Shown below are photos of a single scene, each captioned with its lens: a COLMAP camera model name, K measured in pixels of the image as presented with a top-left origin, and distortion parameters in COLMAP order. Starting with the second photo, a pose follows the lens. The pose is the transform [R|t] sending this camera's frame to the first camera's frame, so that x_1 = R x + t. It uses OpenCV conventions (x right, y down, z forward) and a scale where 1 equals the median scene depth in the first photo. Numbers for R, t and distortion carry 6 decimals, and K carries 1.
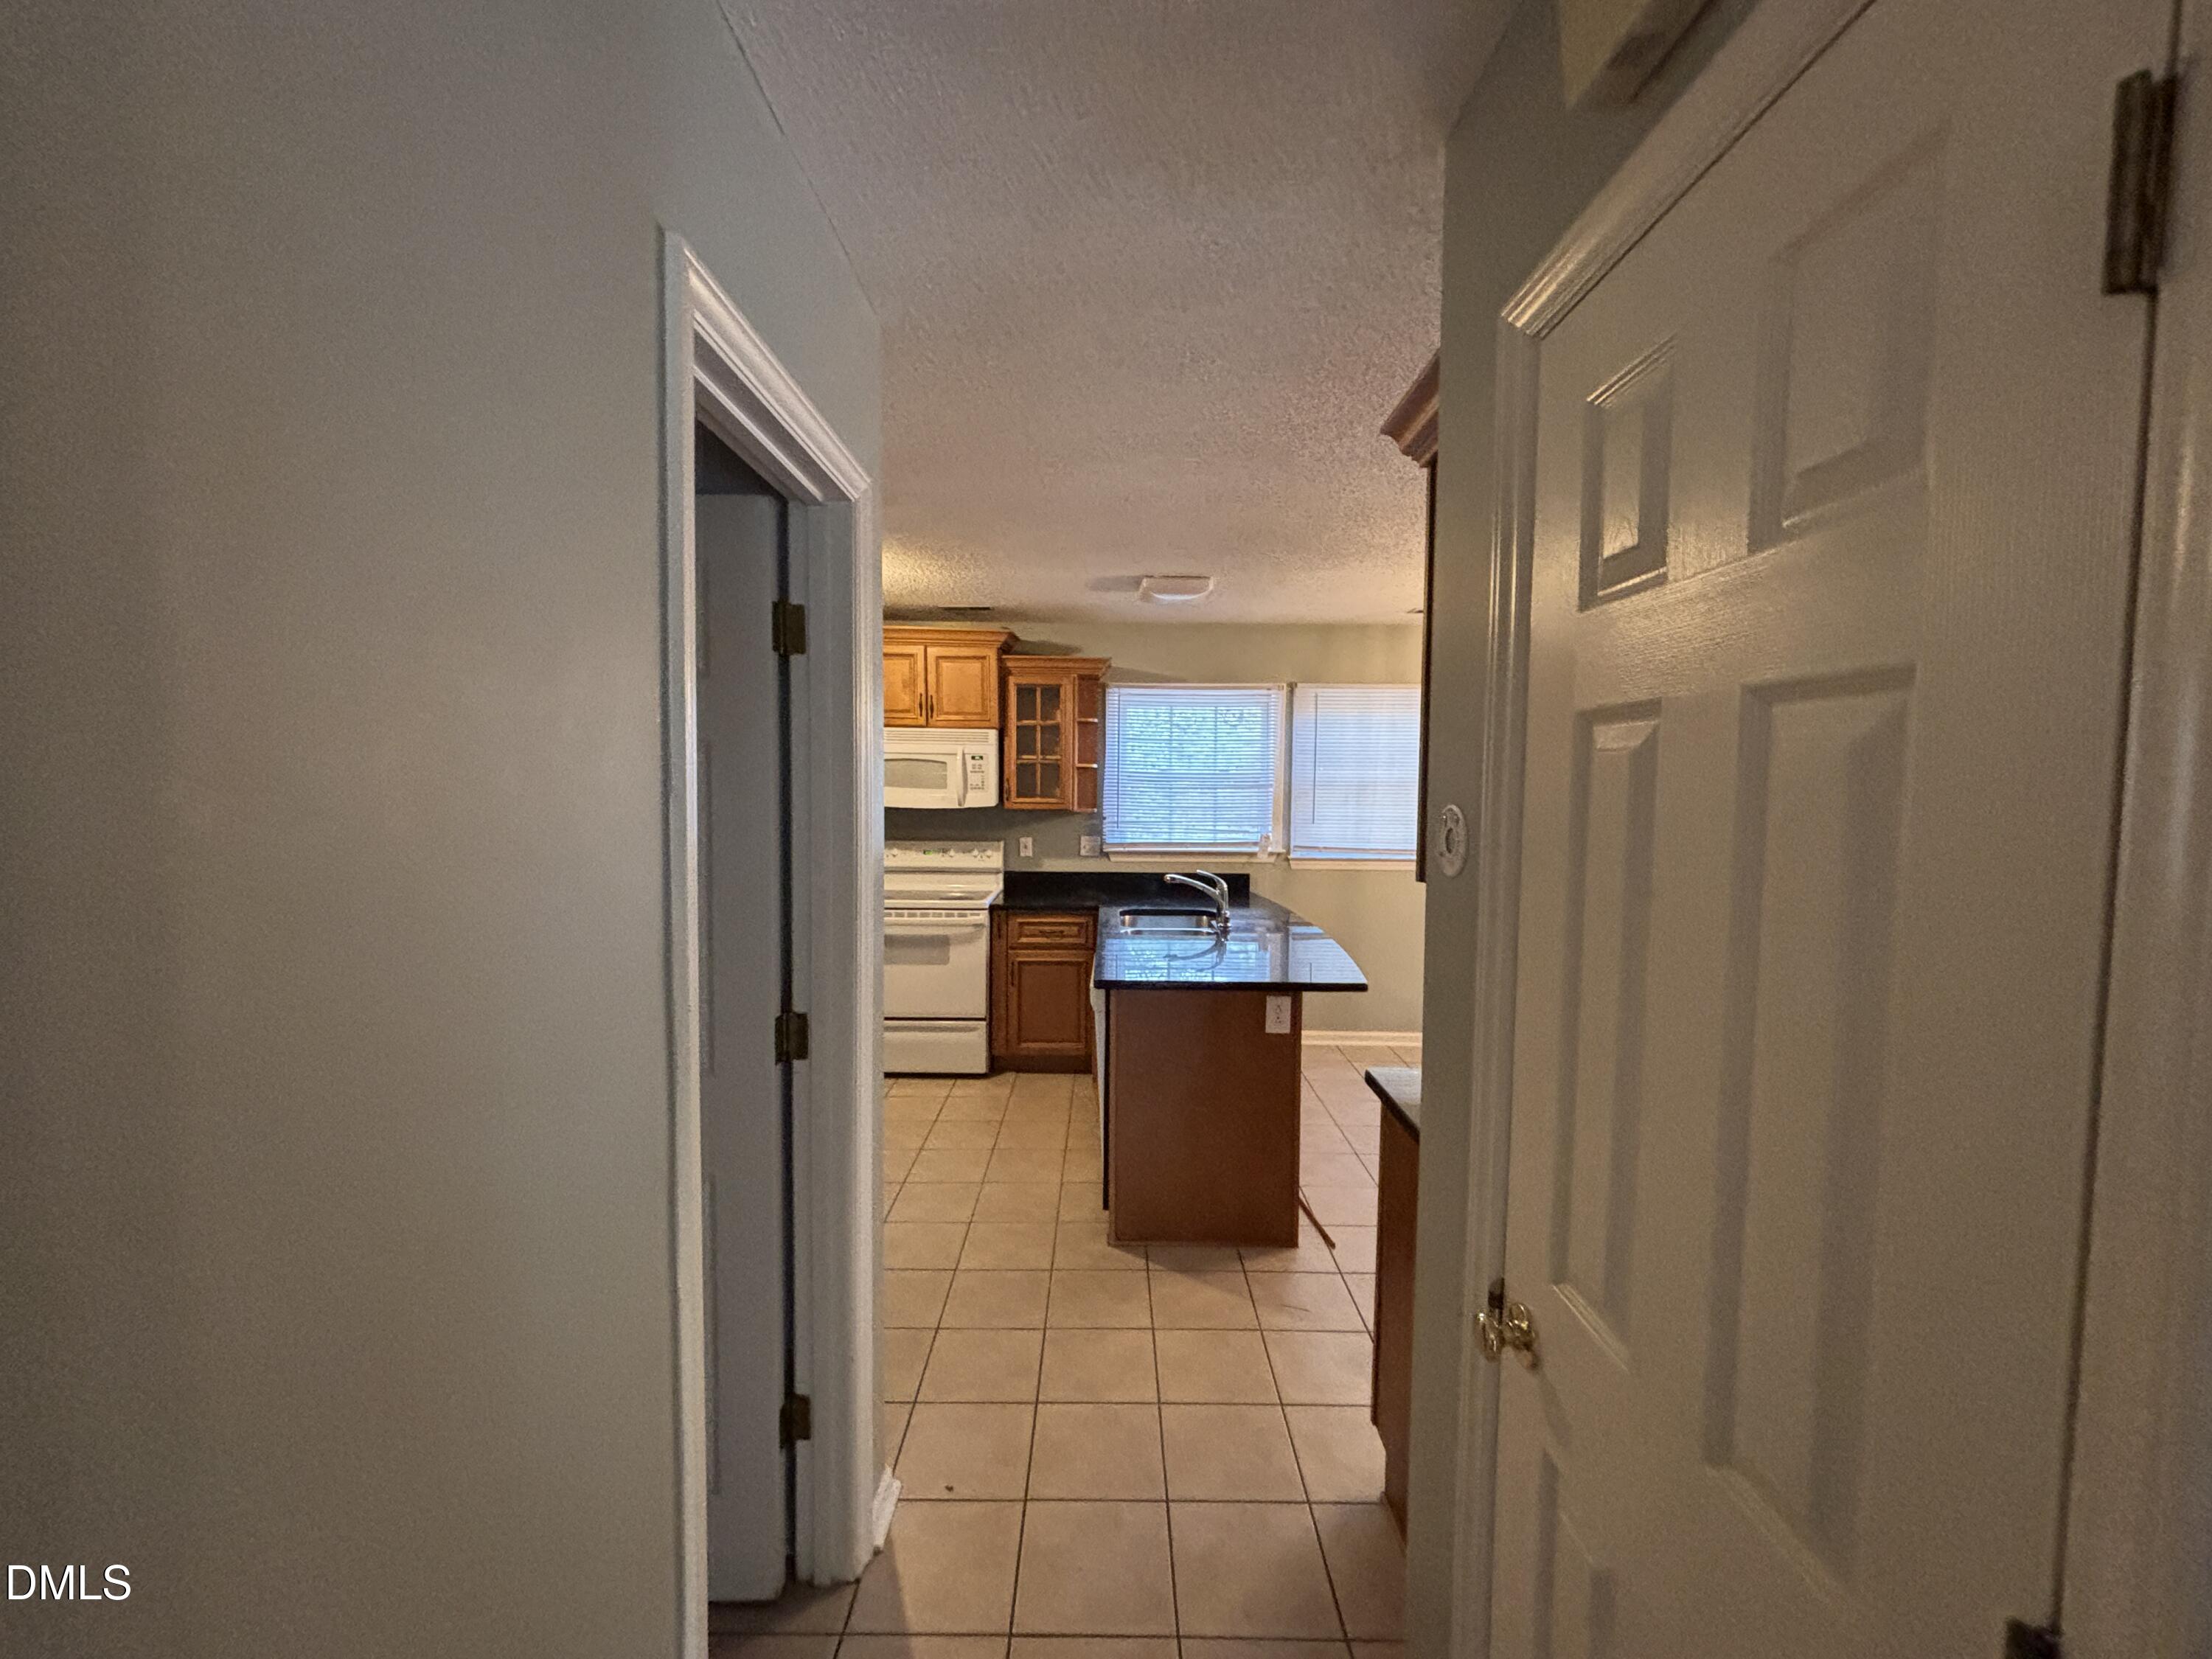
lens RADIAL K [[892.1, 0, 1106.0], [0, 892.1, 829.5], [0, 0, 1]] dist [0.001018, 0.000575]
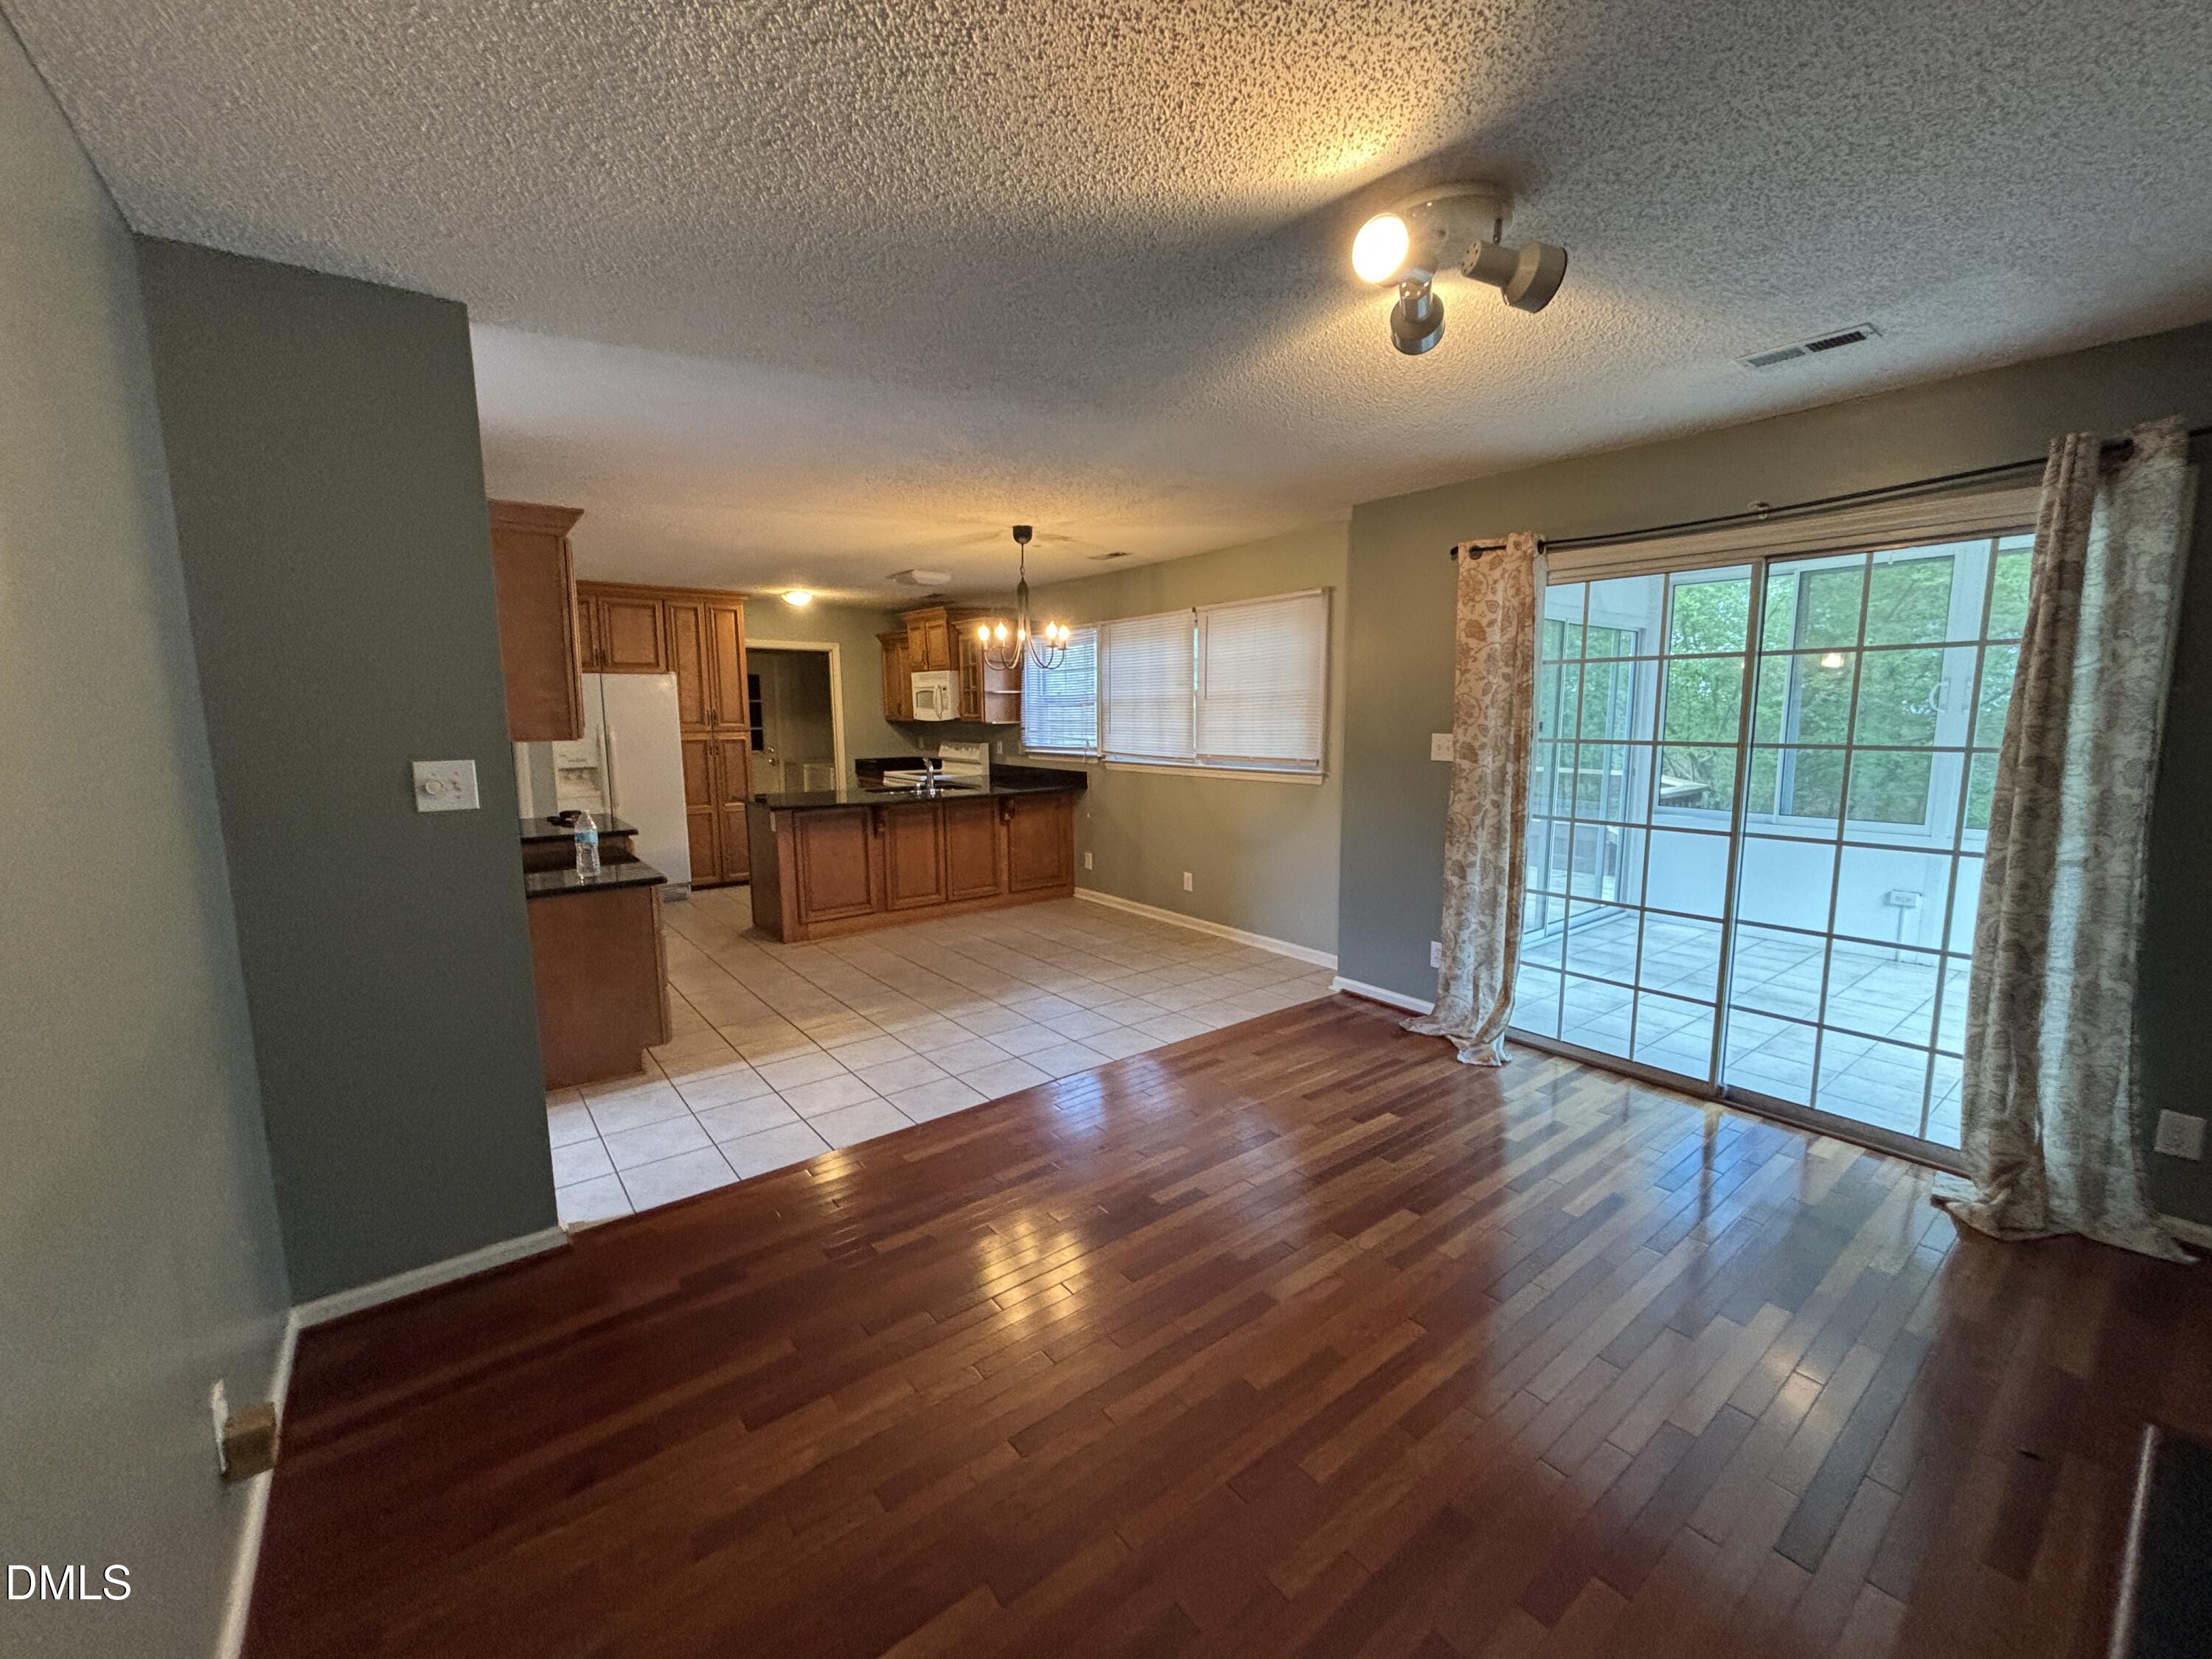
lens RADIAL K [[892.1, 0, 1106.0], [0, 892.1, 829.5], [0, 0, 1]] dist [0.001018, 0.000575]
pose [[0.614714, 0.097810, -0.782662, 1.284874], [-0.031605, 0.994539, 0.099466, 0.001590], [0.788116, -0.036407, 0.614449, 0.238172]]
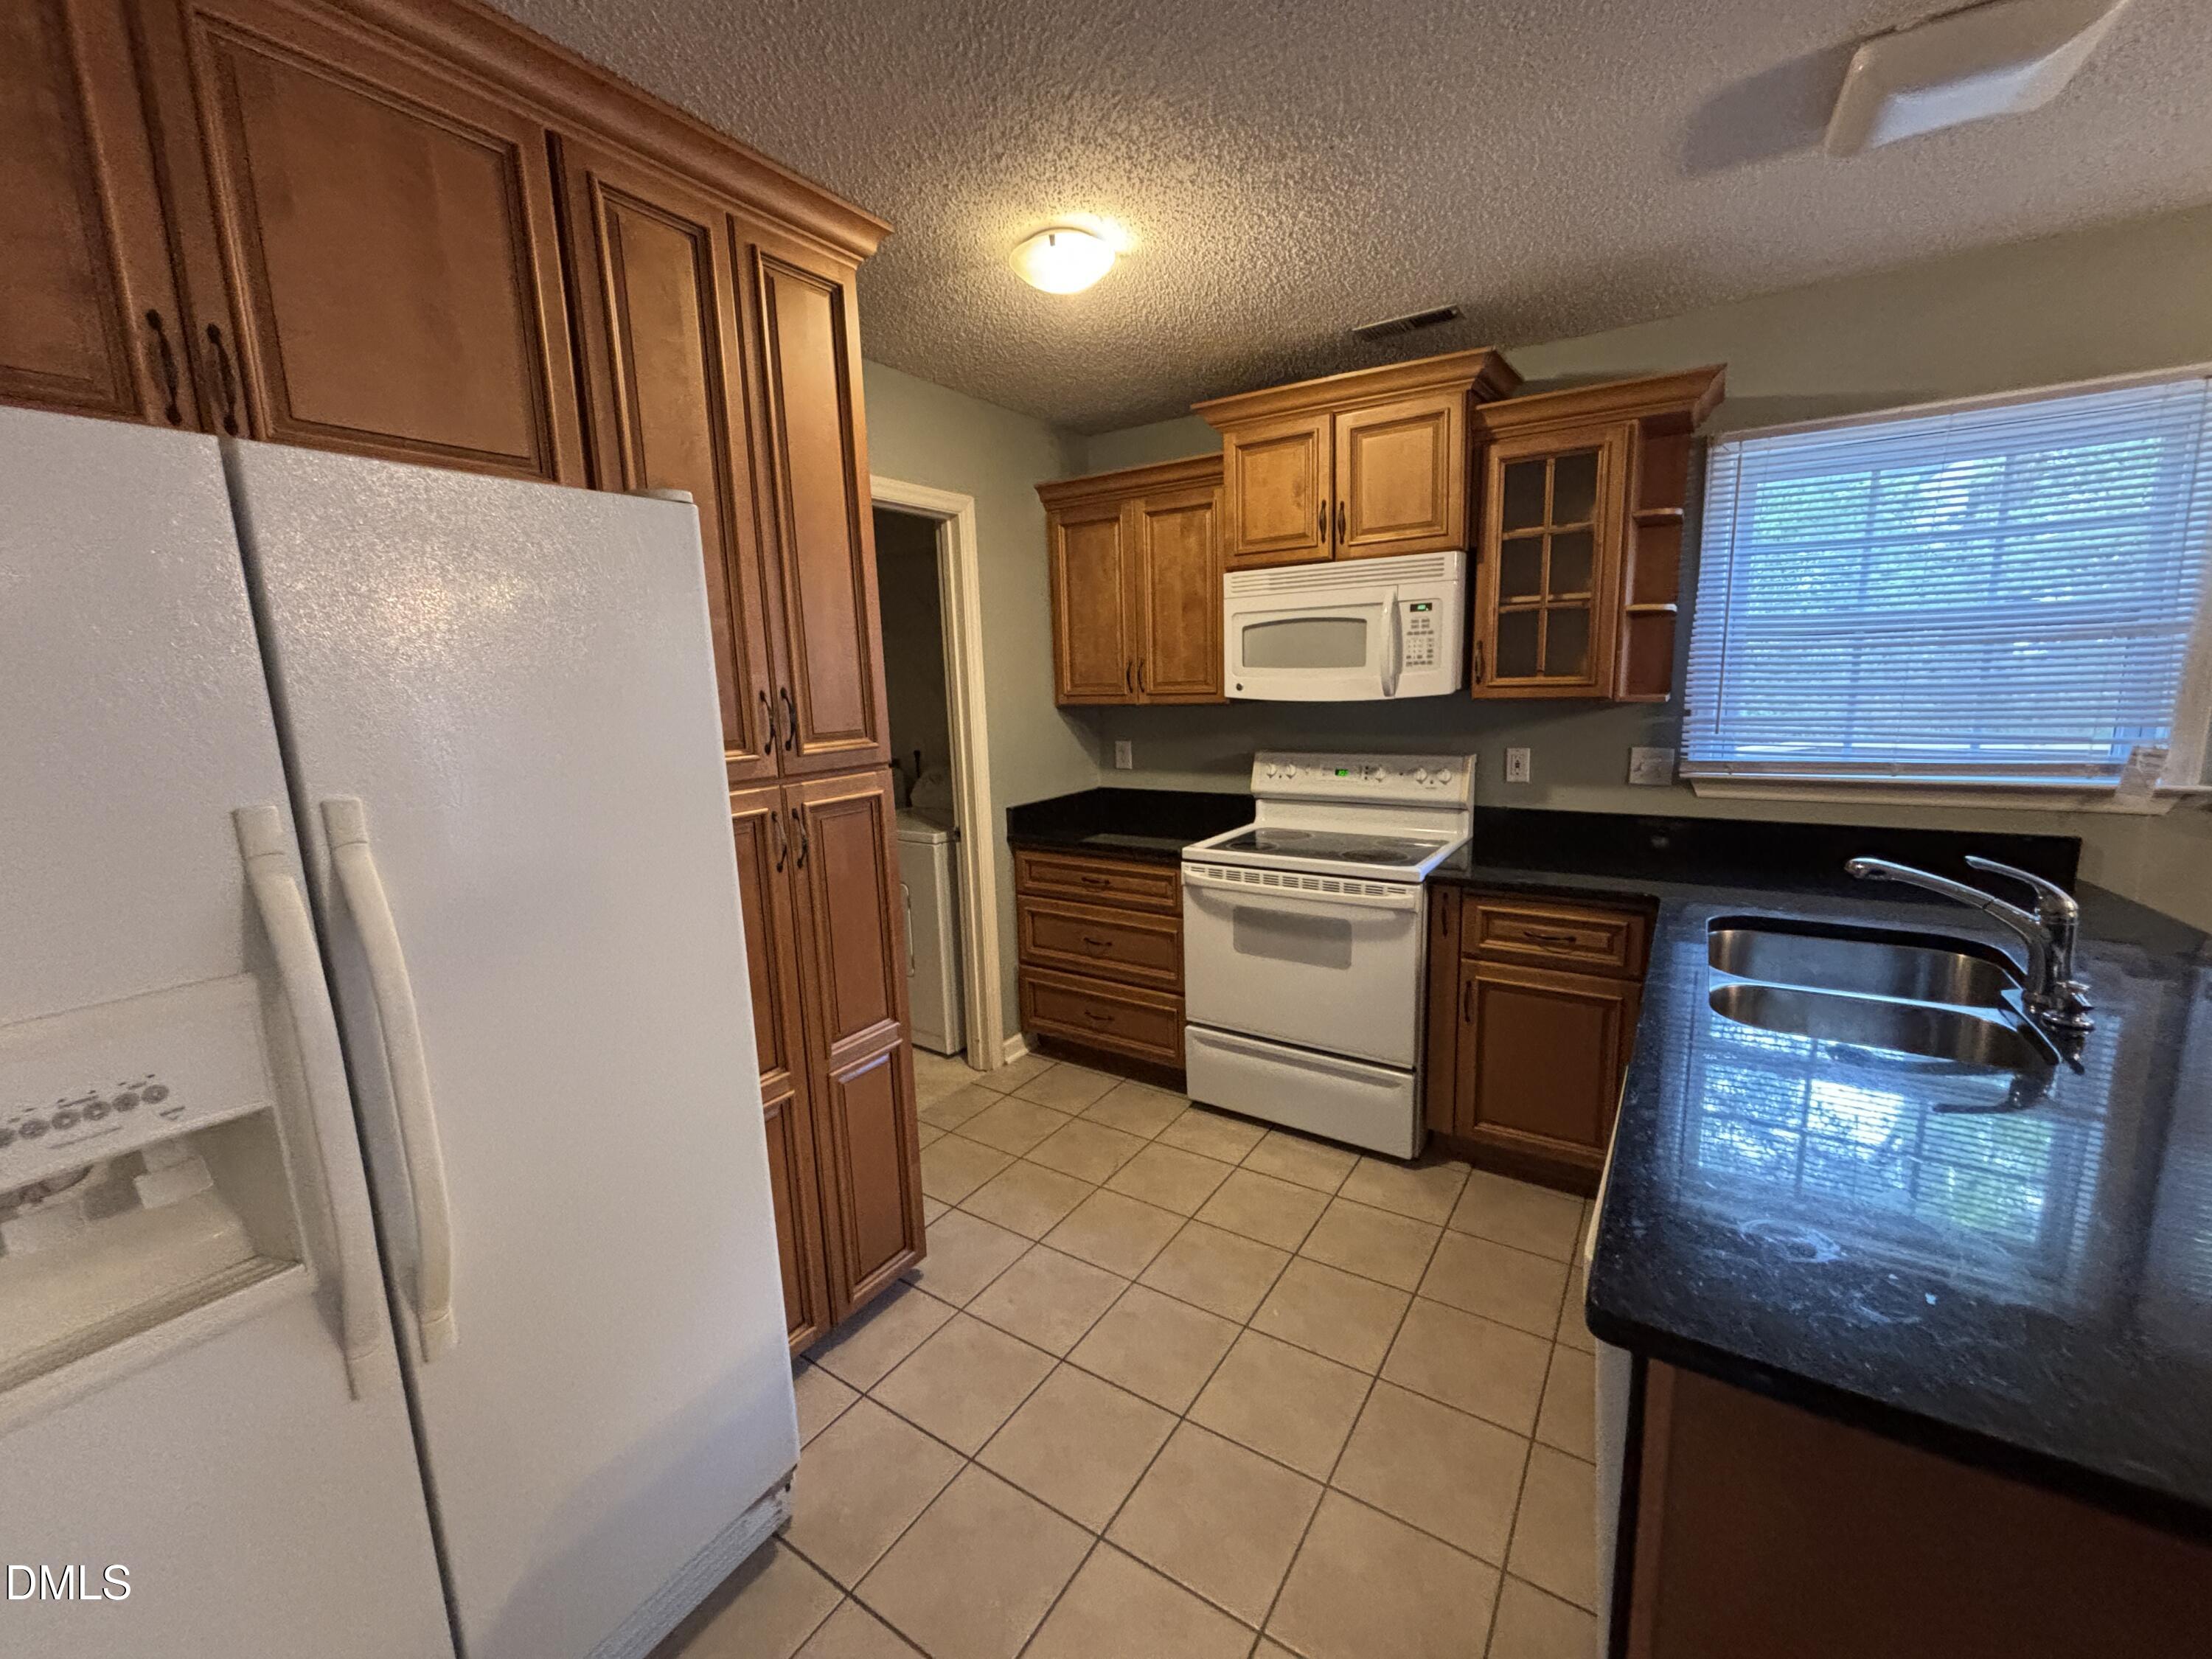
lens RADIAL K [[892.1, 0, 1106.0], [0, 892.1, 829.5], [0, 0, 1]] dist [0.001018, 0.000575]
pose [[0.835247, 0.058333, -0.546772, 0.004001], [0.009166, 0.992742, 0.119914, -0.011112], [0.549798, -0.105170, 0.828650, 0.410527]]
